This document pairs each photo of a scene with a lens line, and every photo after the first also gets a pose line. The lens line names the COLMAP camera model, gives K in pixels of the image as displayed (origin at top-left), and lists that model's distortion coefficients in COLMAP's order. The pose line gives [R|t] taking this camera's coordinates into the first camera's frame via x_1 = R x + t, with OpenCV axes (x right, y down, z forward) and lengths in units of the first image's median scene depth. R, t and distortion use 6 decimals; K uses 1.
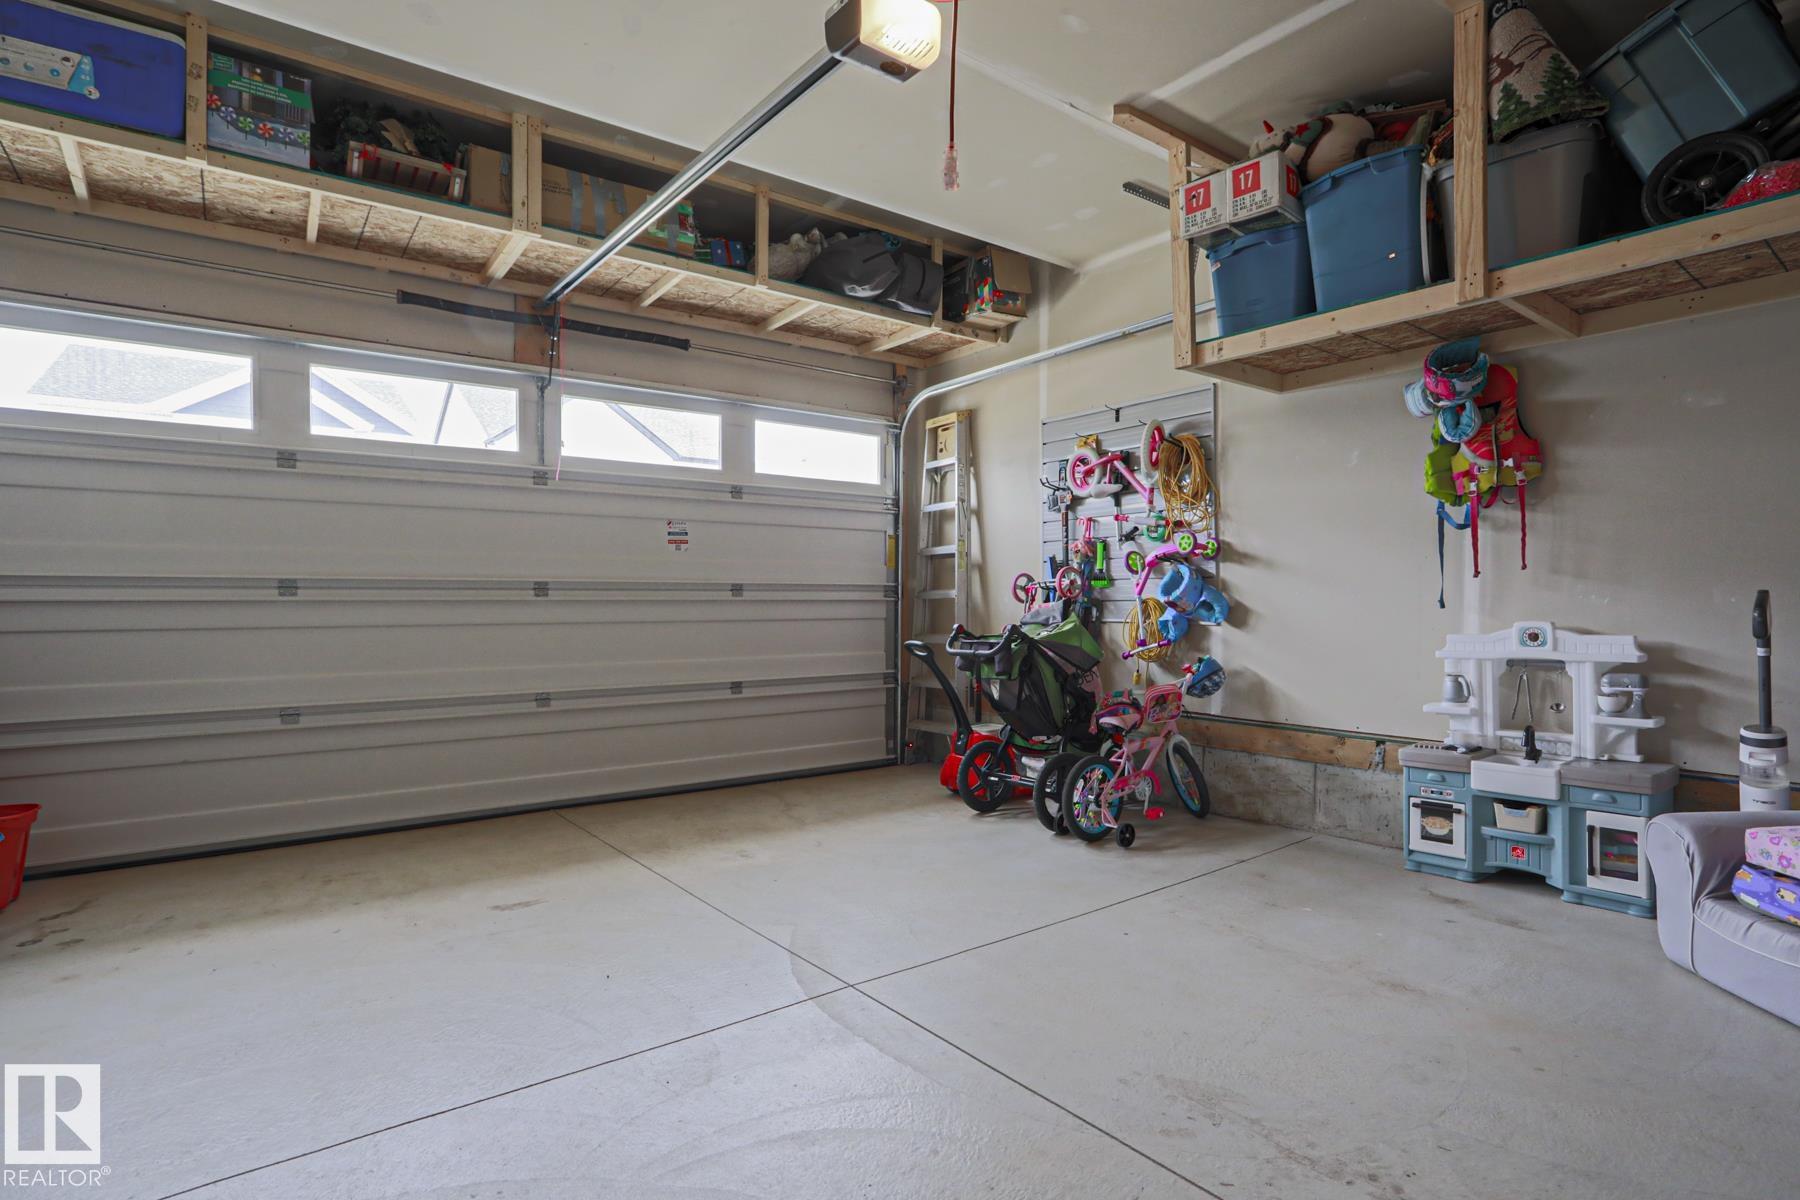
lens RADIAL K [[886.9, 0, 888.0], [0, 886.9, 607.9], [0, 0, 1]] dist [-0.081233, 0.028862]
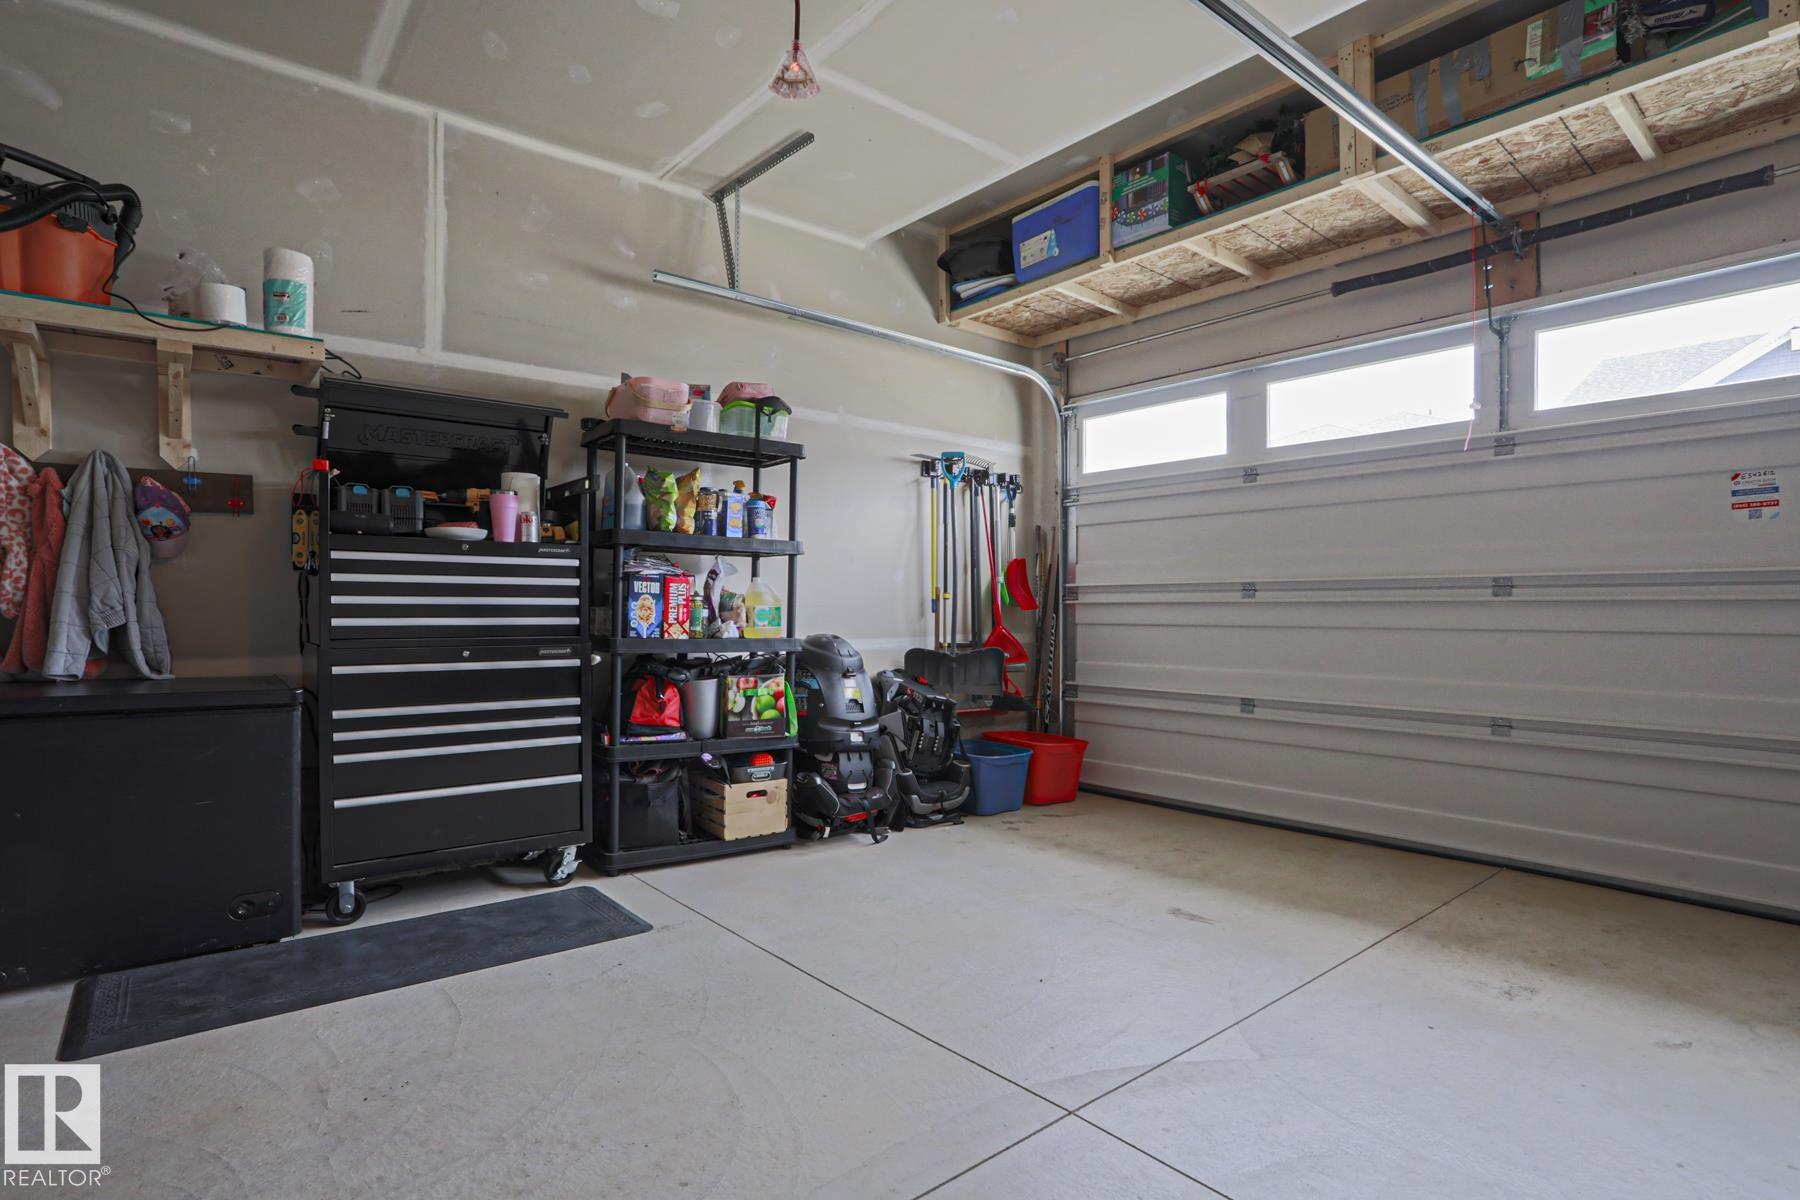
lens RADIAL K [[888.4, 0, 897.3], [0, 888.4, 612.2], [0, 0, 1]] dist [-0.078707, 0.036639]
pose [[0.058150, 0.009594, -0.998262, 0.480309], [-0.003504, 0.999950, 0.009406, -0.005382], [0.998302, 0.002951, 0.058180, 0.558023]]
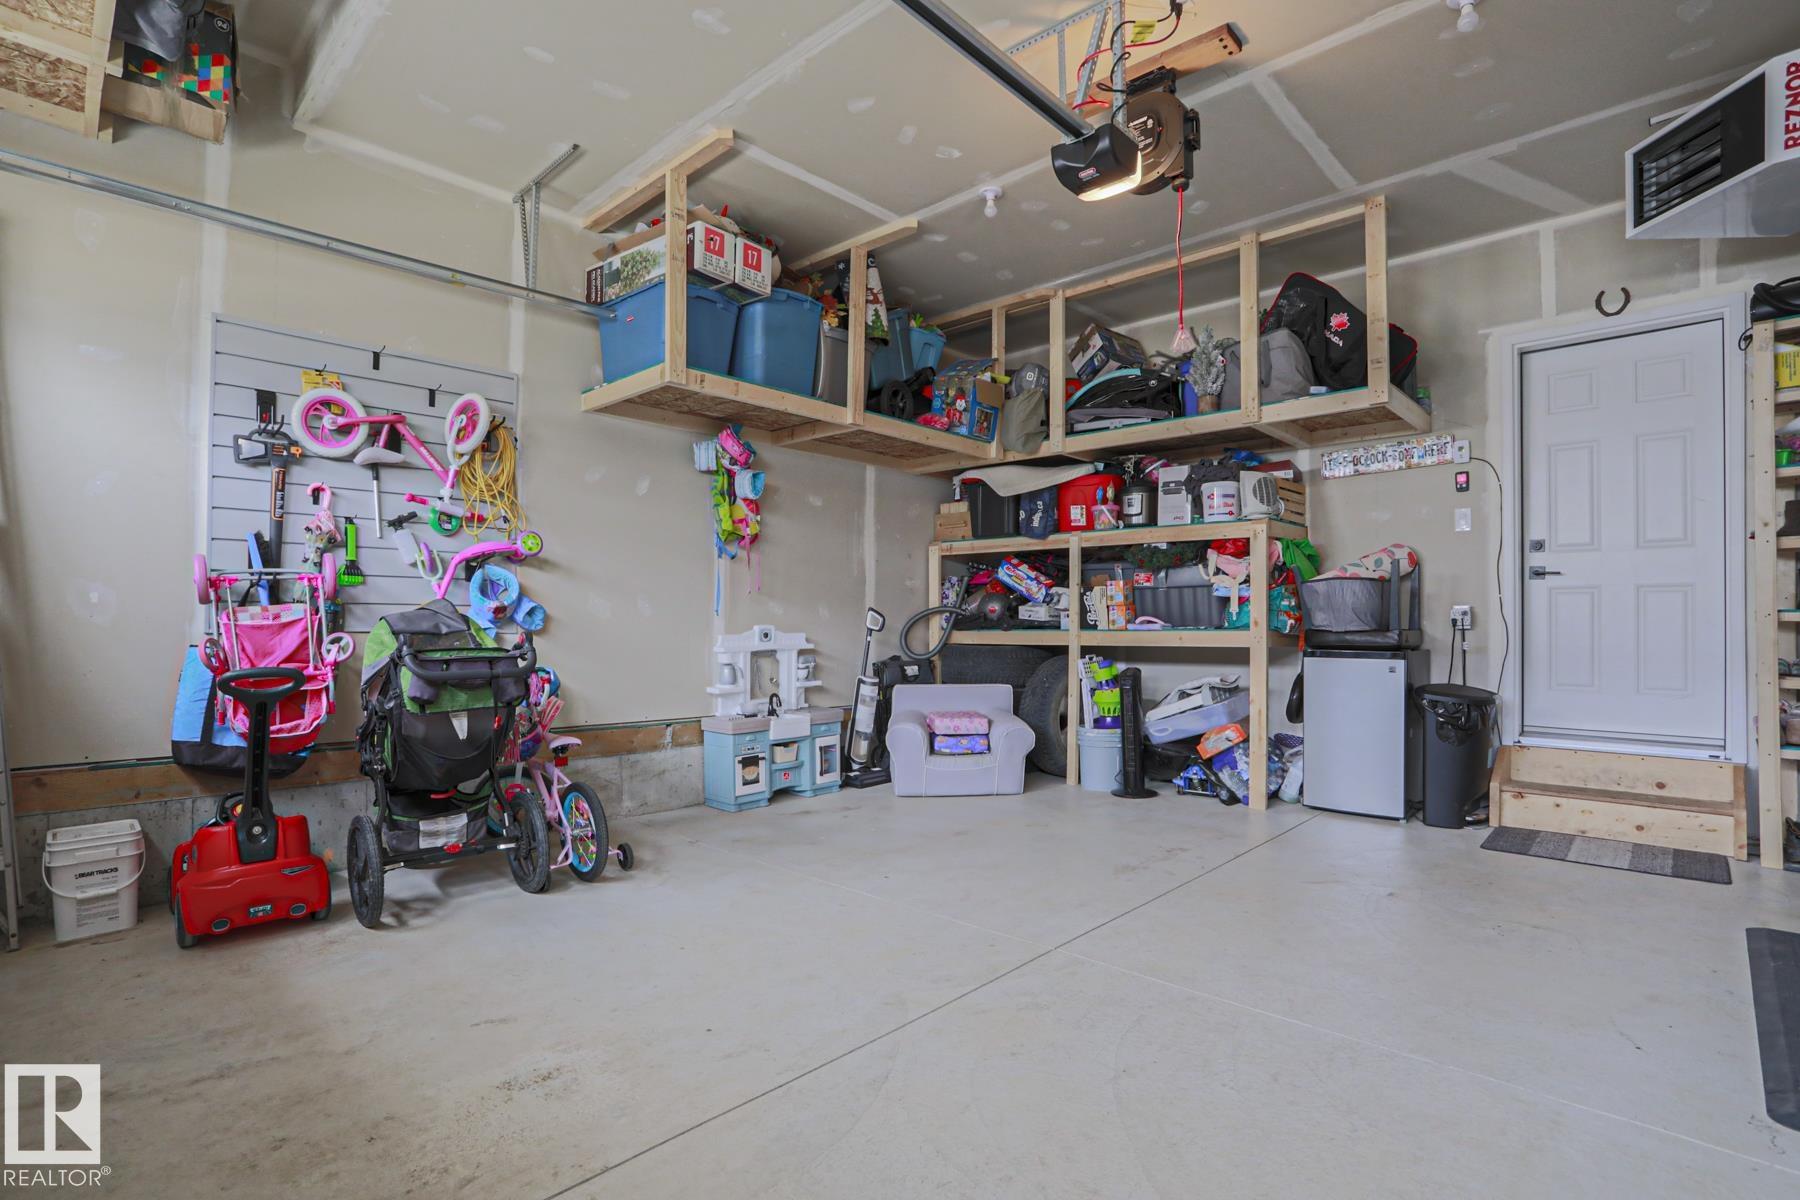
lens RADIAL K [[886.9, 0, 888.0], [0, 886.9, 607.9], [0, 0, 1]] dist [-0.081233, 0.028862]
pose [[-0.166533, 0.021059, 0.985811, -0.771236], [0.001080, 0.999775, -0.021175, 0.016540], [-0.986035, -0.002461, -0.166518, 0.969258]]
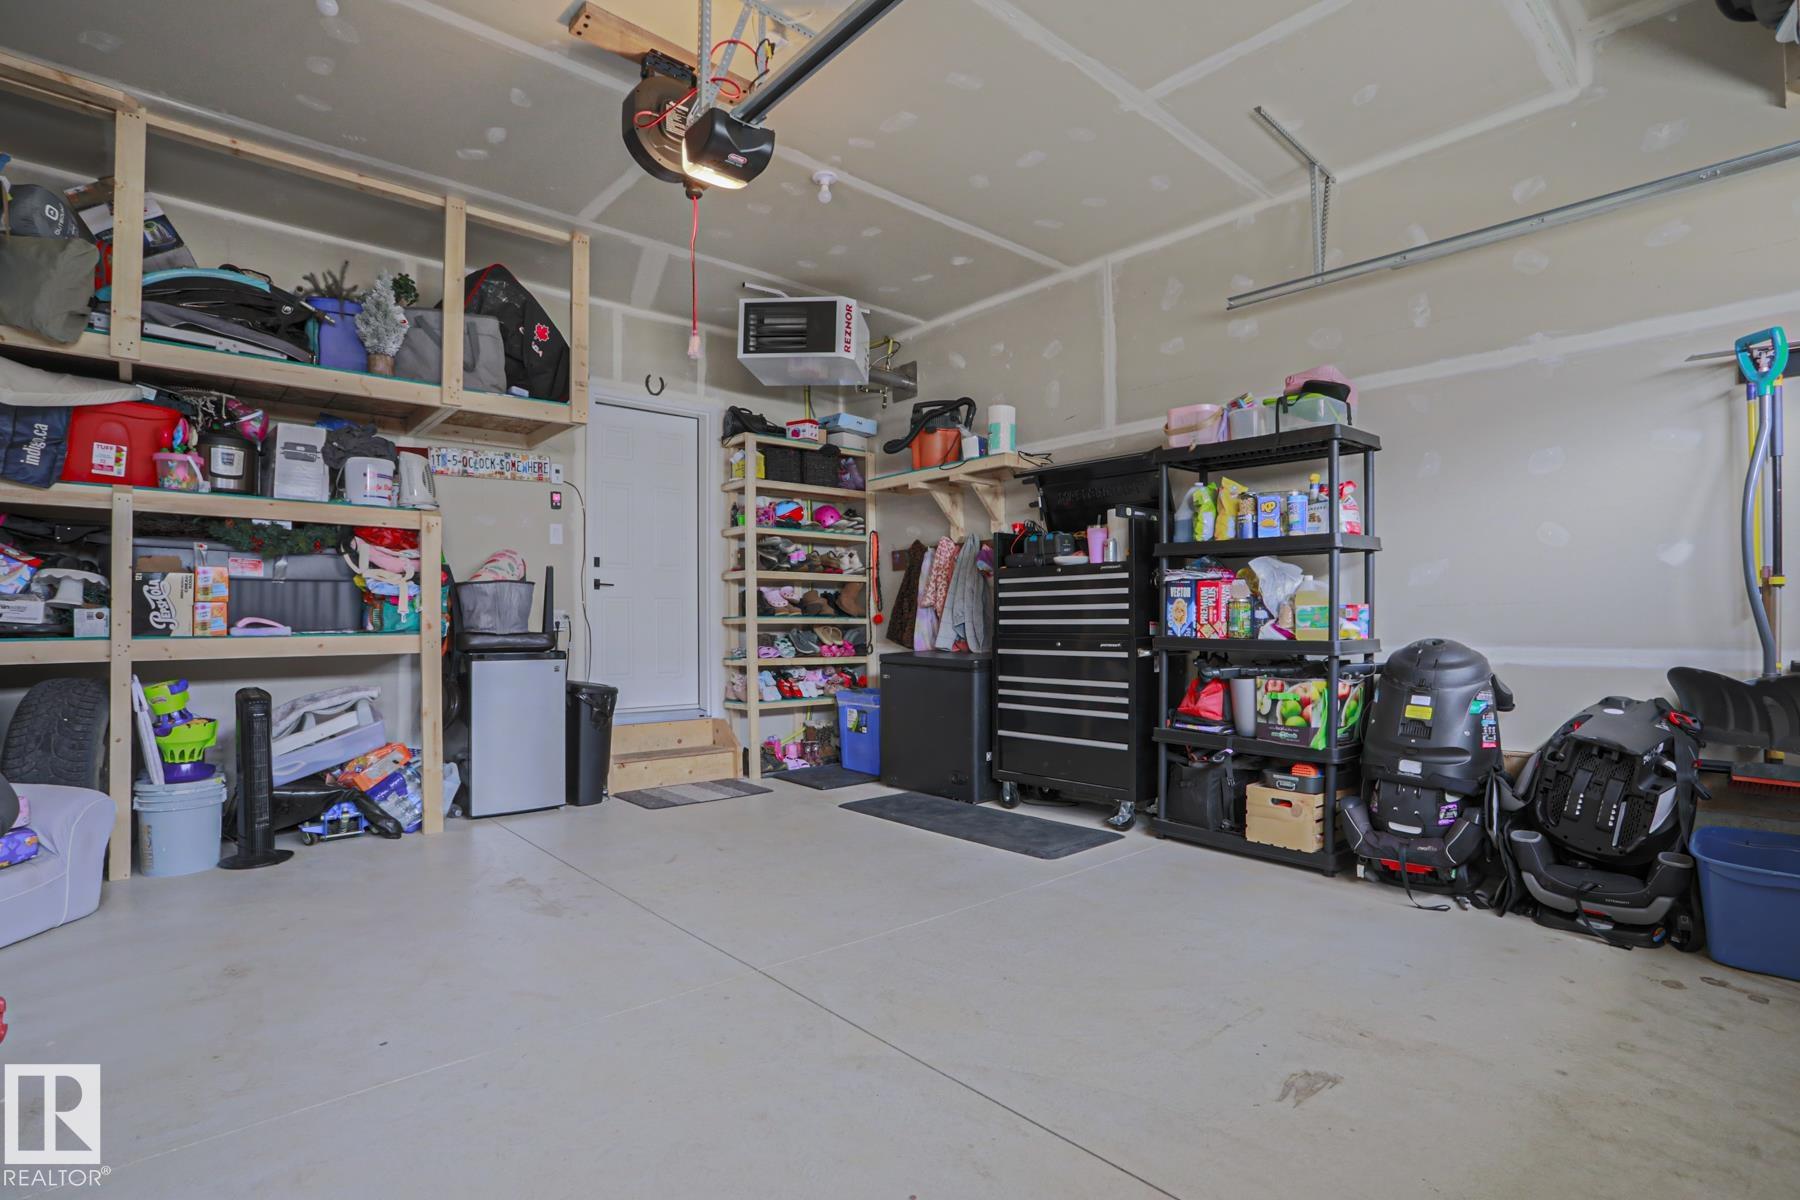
lens RADIAL K [[872.3, 0, 909.3], [0, 872.3, 593.9], [0, 0, 1]] dist [-0.068753, 0.020735]
pose [[-0.993875, 0.005920, -0.110354, -0.077003], [0.009468, 0.999454, -0.031653, 0.011701], [0.110106, -0.032504, -0.993388, 1.424769]]
